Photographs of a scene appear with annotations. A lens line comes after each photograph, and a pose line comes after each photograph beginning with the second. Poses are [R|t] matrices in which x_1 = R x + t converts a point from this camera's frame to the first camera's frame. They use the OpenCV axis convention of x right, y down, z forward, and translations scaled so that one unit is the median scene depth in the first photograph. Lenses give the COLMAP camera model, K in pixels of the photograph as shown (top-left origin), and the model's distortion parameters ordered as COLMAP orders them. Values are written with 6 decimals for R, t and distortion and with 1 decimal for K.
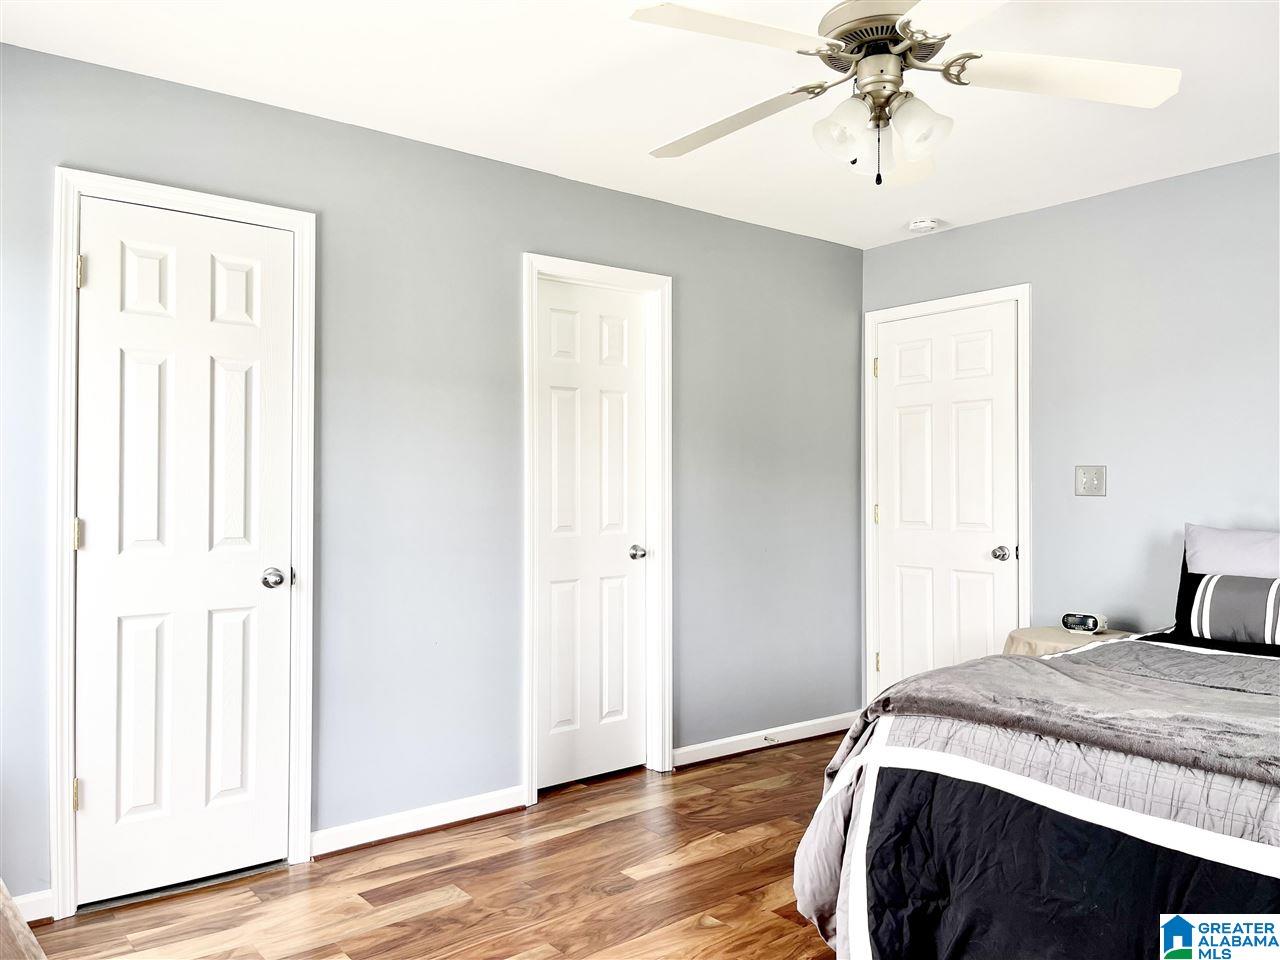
lens RADIAL K [[965.7, 0, 640.0], [0, 965.7, 480.0], [0, 0, 1]] dist [0.058683, -0.084902]
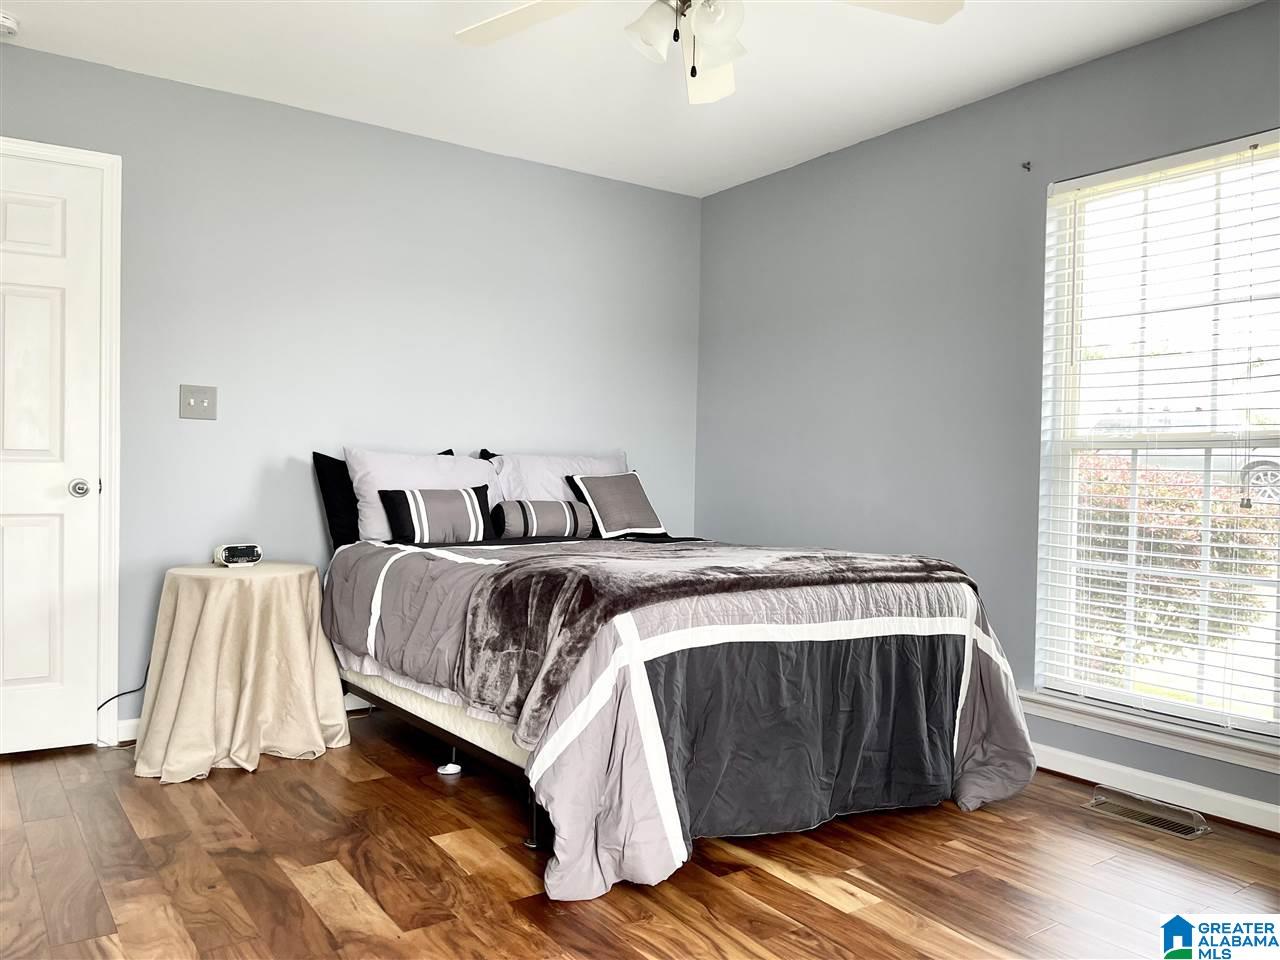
lens RADIAL K [[965.7, 0, 640.0], [0, 965.7, 480.0], [0, 0, 1]] dist [0.058683, -0.084902]
pose [[0.054998, -0.001267, 0.998486, -0.529209], [-0.024183, 0.999704, 0.002600, 0.077175], [-0.998194, -0.024290, 0.054951, 0.688447]]
